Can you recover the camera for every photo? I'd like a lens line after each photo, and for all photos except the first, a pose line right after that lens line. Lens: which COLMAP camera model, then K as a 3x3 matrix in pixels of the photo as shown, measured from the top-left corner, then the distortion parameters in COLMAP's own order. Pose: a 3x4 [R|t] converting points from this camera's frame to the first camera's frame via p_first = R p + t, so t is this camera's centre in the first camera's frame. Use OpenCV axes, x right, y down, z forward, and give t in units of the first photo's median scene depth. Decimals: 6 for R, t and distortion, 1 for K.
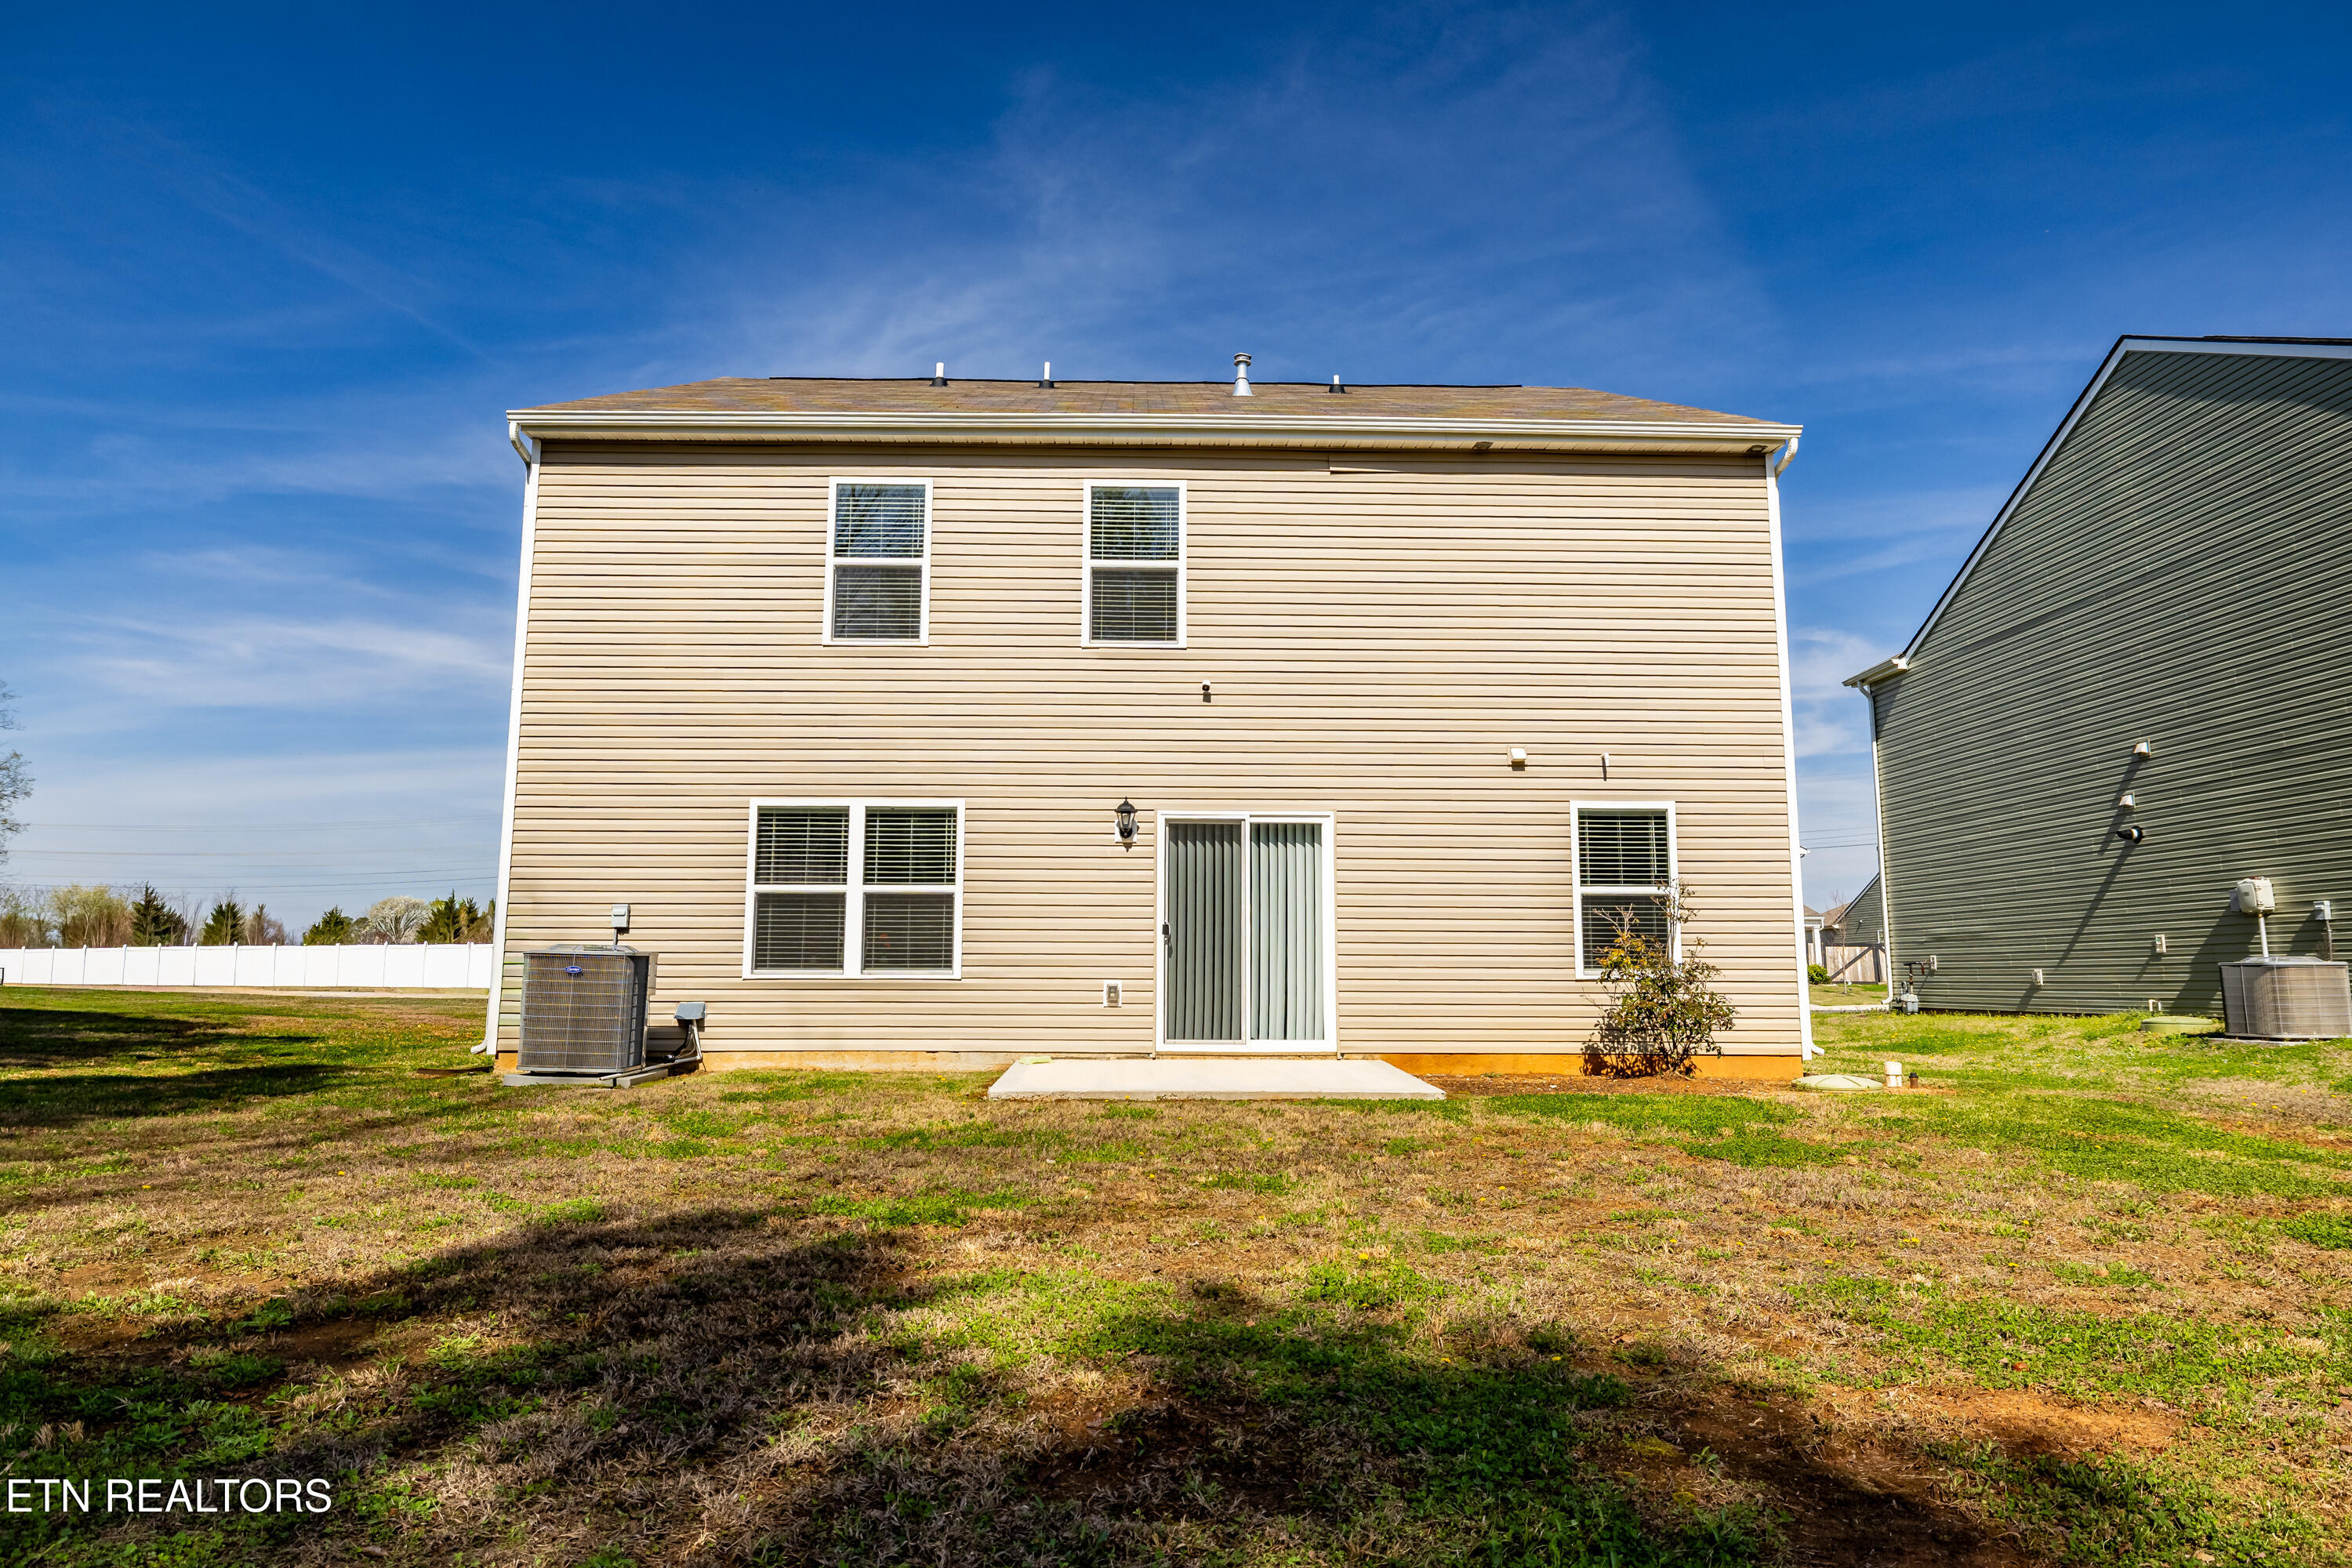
lens RADIAL K [[1387.7, 0, 1176.0], [0, 1387.7, 784.0], [0, 0, 1]] dist [-0.000701, 0.001518]
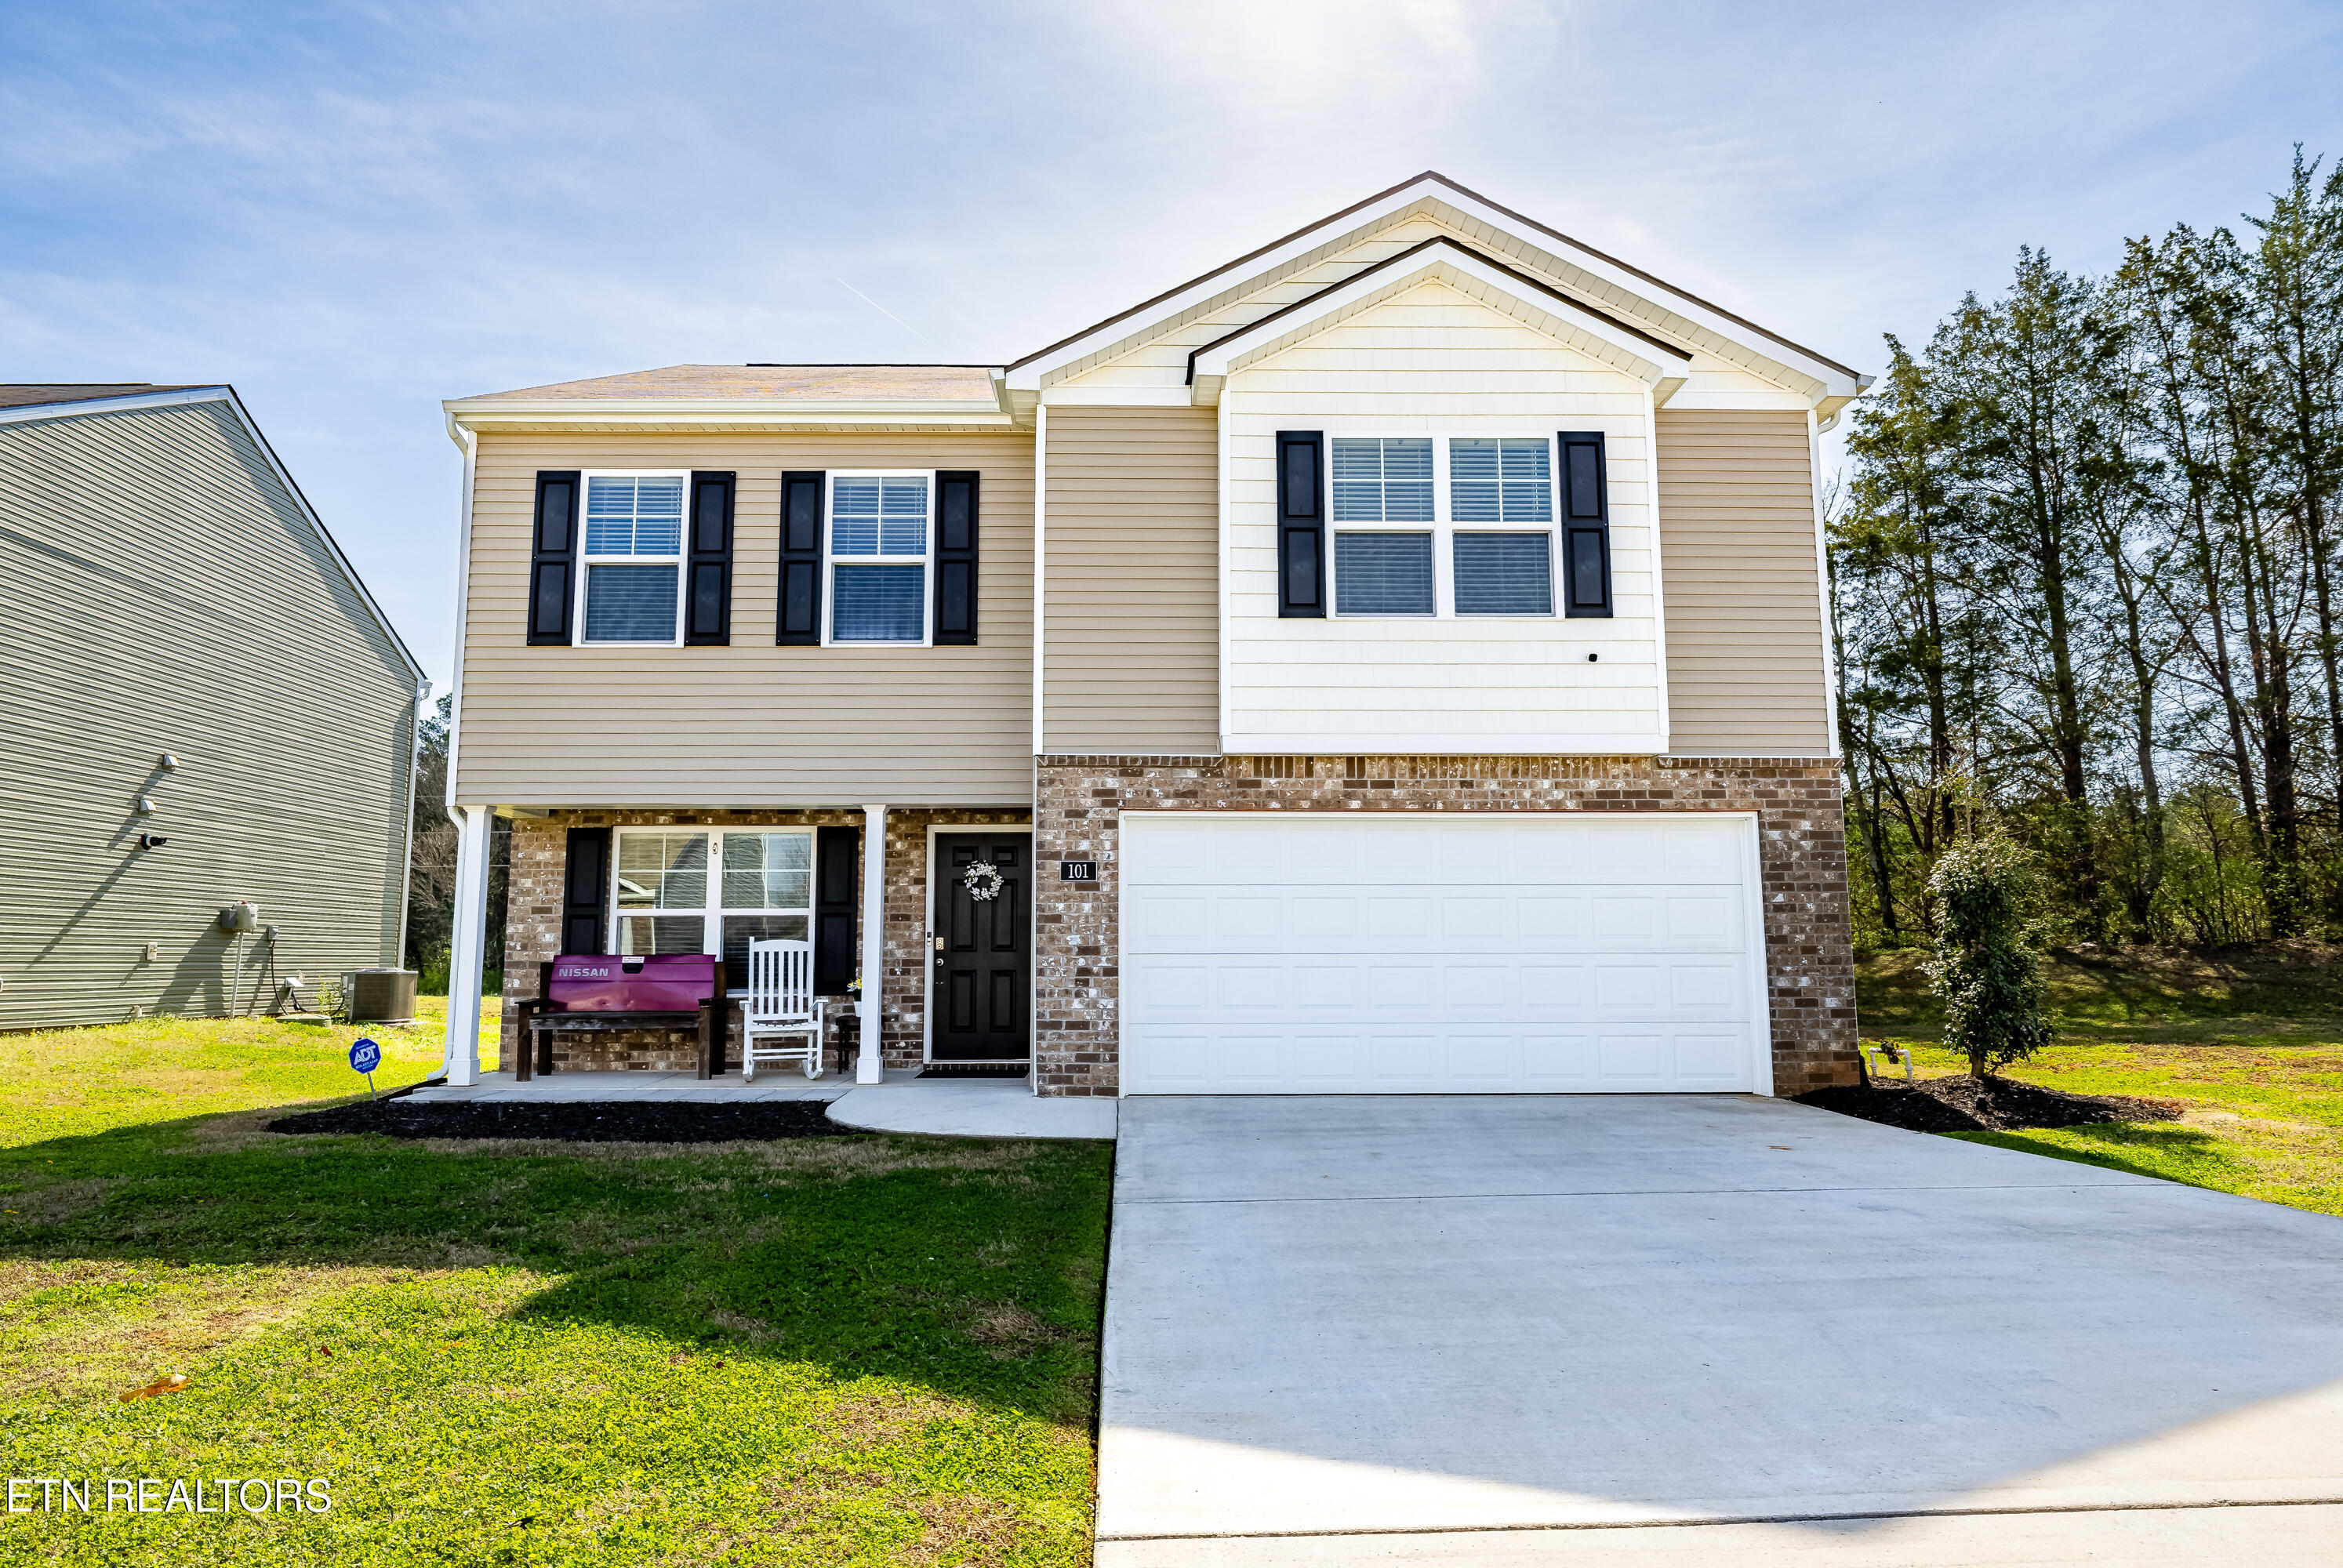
lens RADIAL K [[1382.3, 0, 1171.5], [0, 1382.3, 784.0], [0, 0, 1]] dist [-0.000701, 0.001518]
pose [[-0.999999, -0.000113, -0.001302, -0.044479], [0.000242, 0.962999, -0.269503, 0.260676], [0.001285, -0.269503, -0.962999, 1.933804]]
